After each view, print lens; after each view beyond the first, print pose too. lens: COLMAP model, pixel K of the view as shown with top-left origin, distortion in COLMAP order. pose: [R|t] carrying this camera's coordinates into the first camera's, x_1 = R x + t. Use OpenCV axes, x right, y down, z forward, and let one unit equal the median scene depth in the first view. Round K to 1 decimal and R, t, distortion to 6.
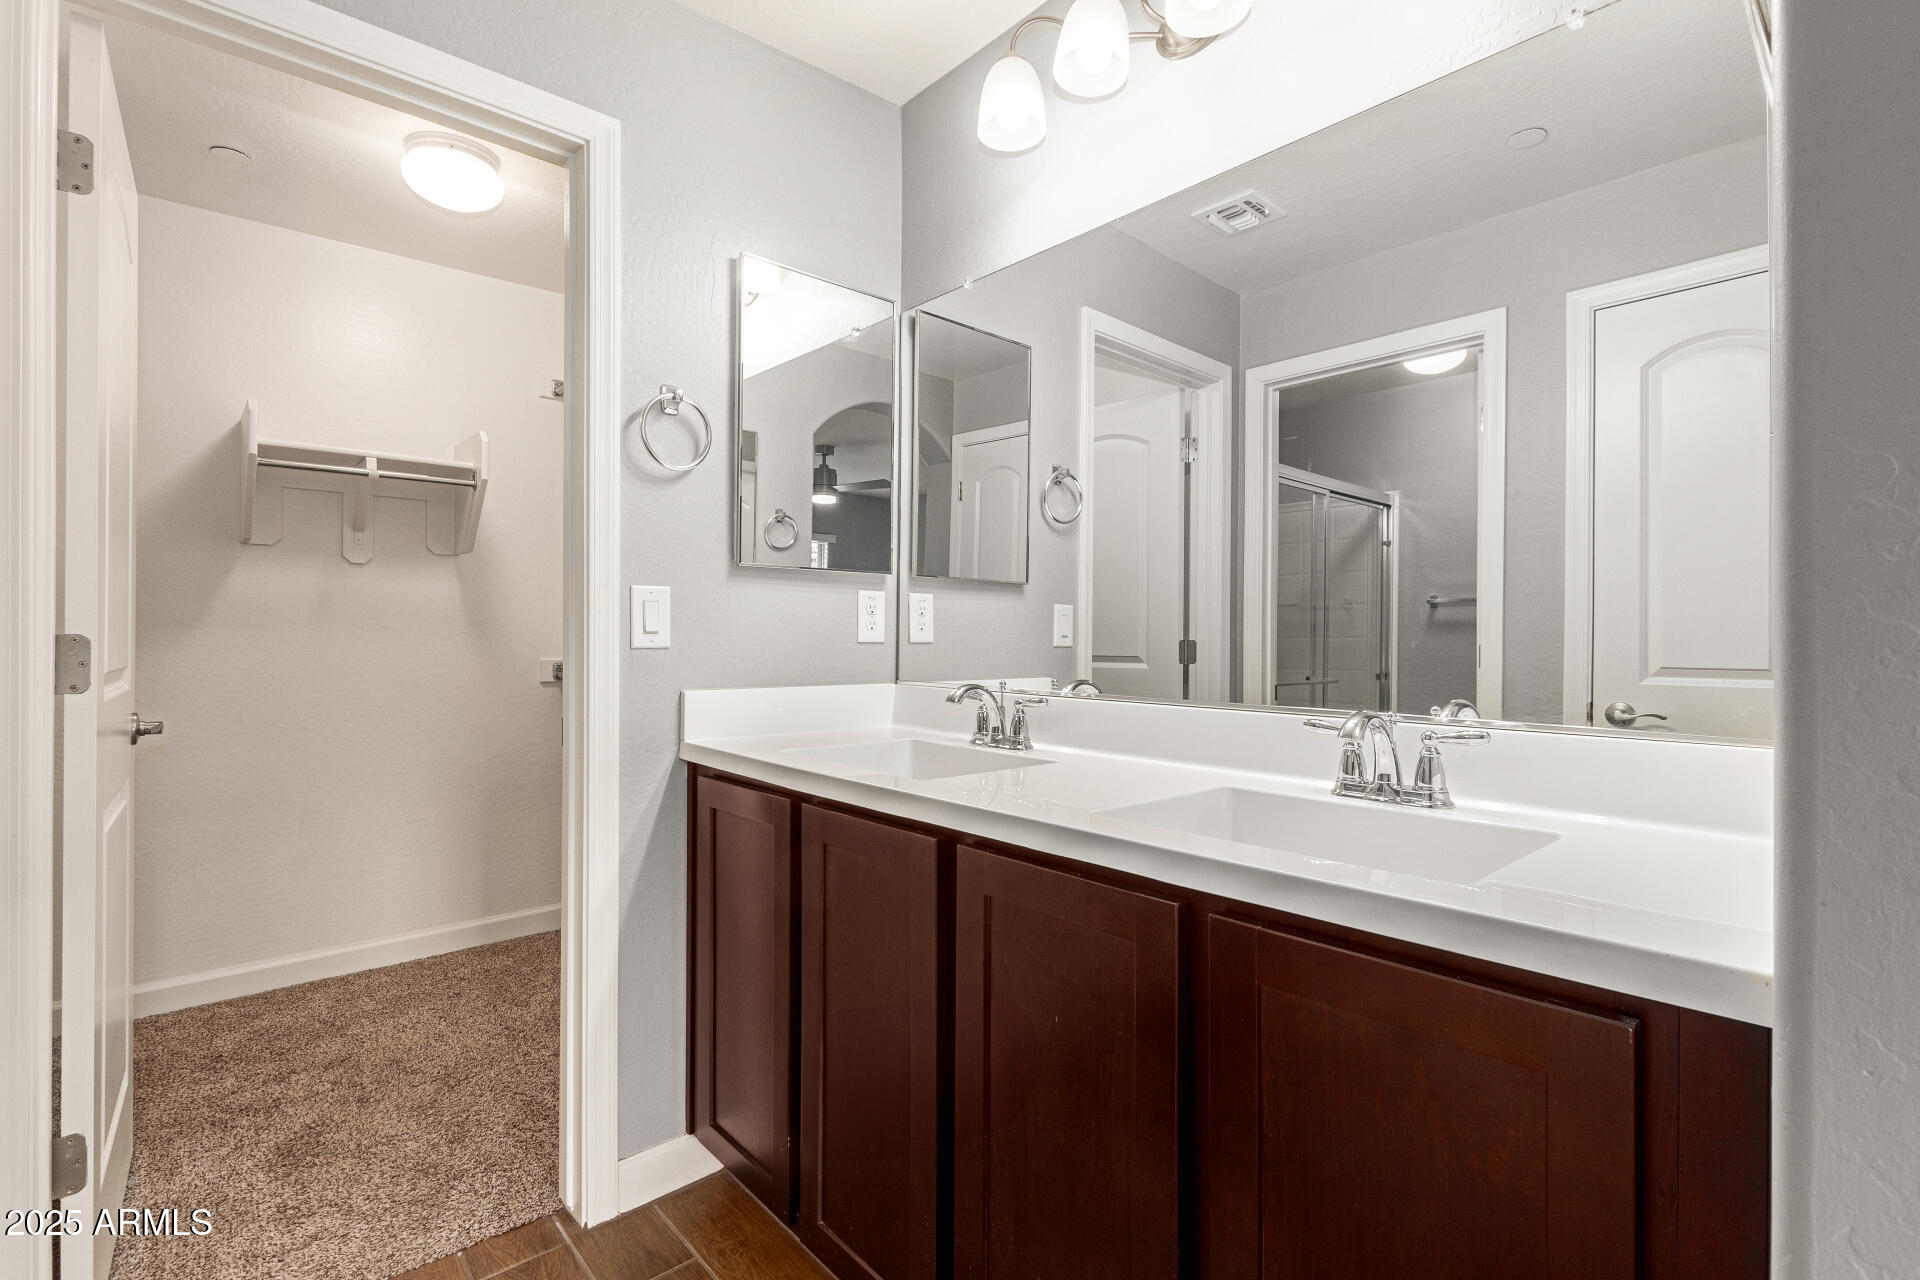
lens RADIAL K [[875.7, 0, 960.0], [0, 875.7, 640.0], [0, 0, 1]] dist [0.002680, -0.000508]
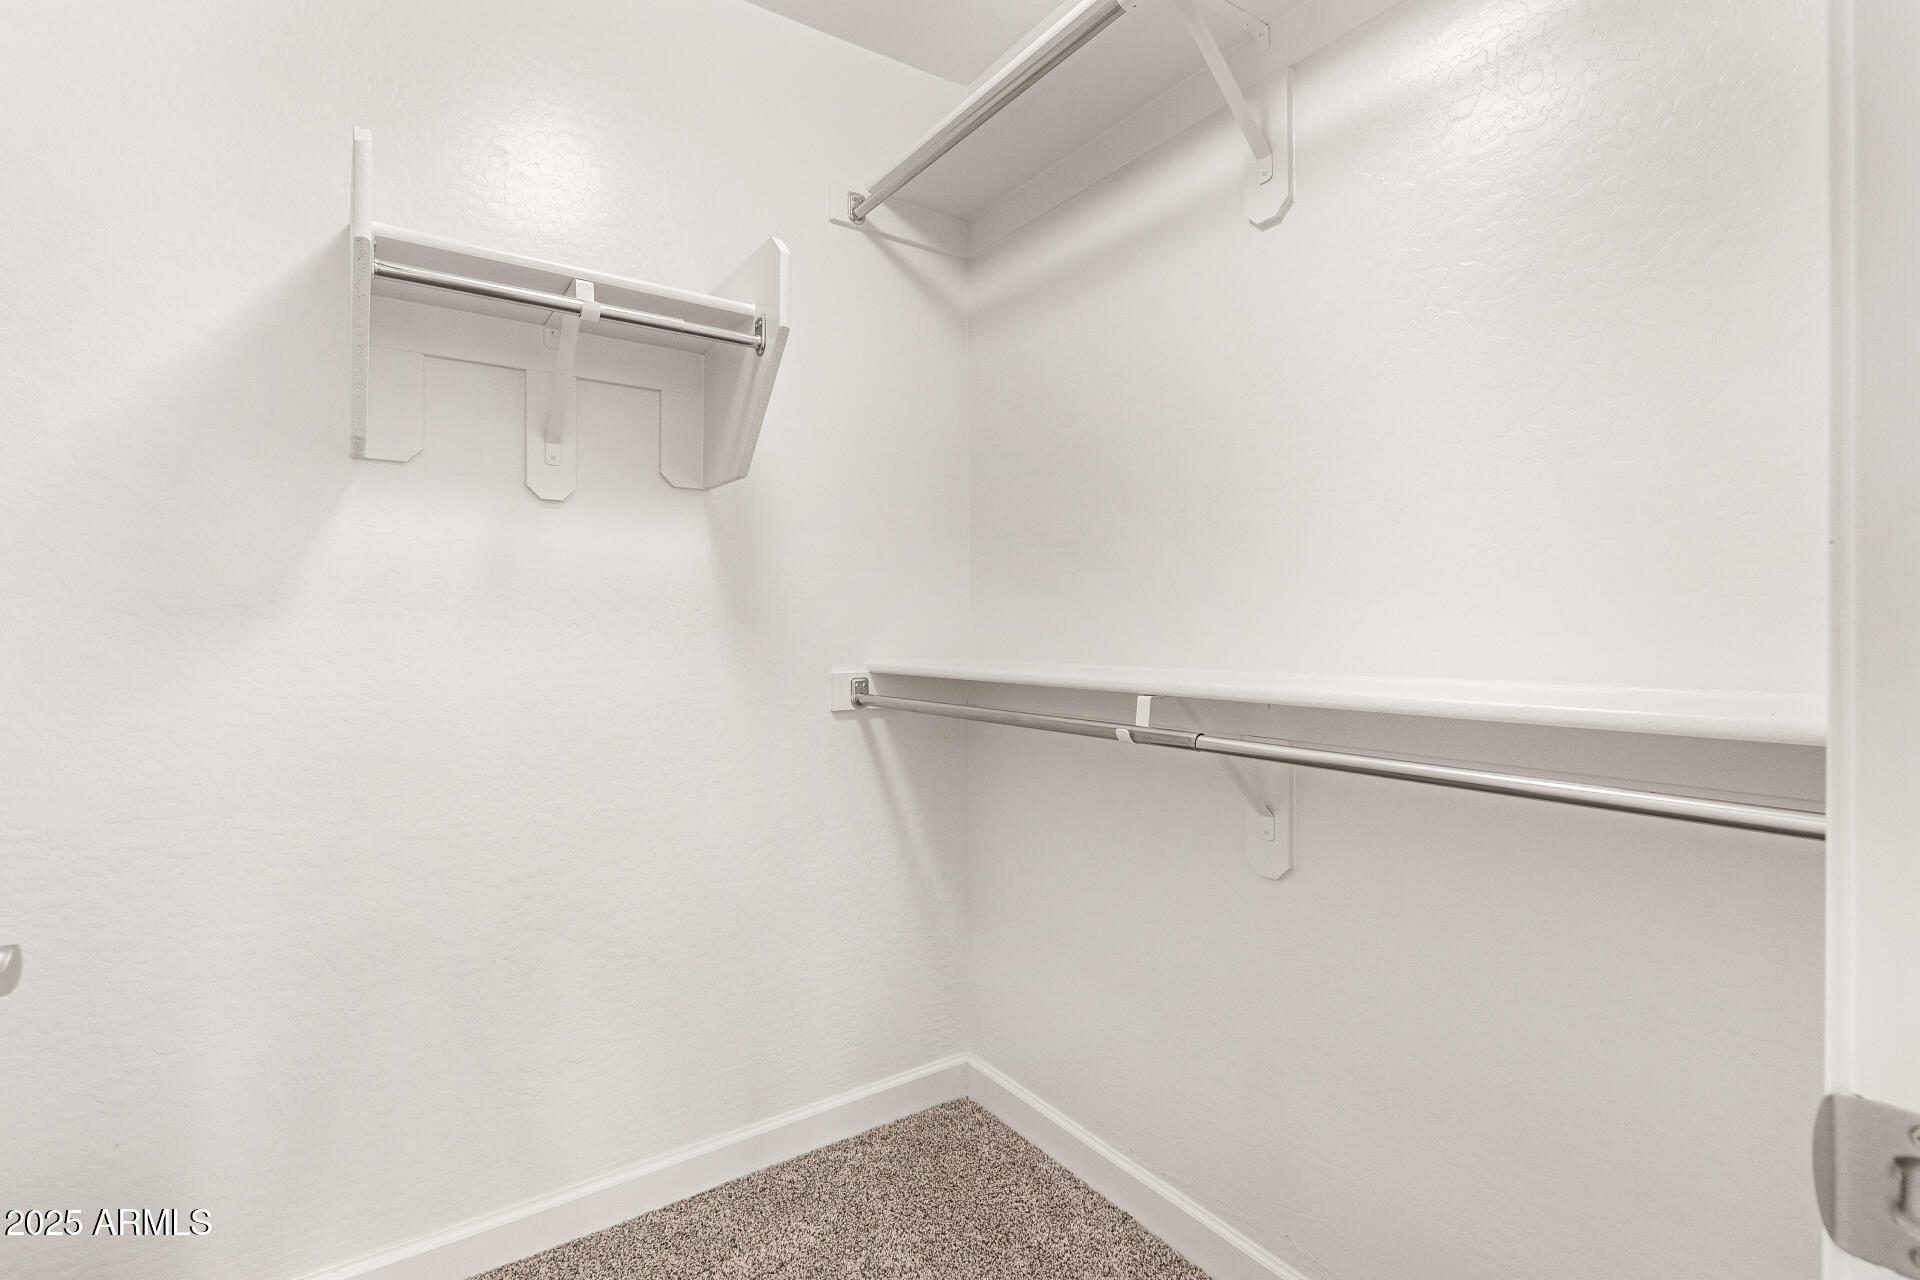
lens RADIAL K [[875.7, 0, 960.0], [0, 875.7, 640.0], [0, 0, 1]] dist [0.002680, -0.000508]
pose [[0.993190, -0.002491, -0.116482, -0.376952], [0.002168, 0.999993, -0.002902, 0.002902], [0.116488, 0.002630, 0.993189, 0.495451]]
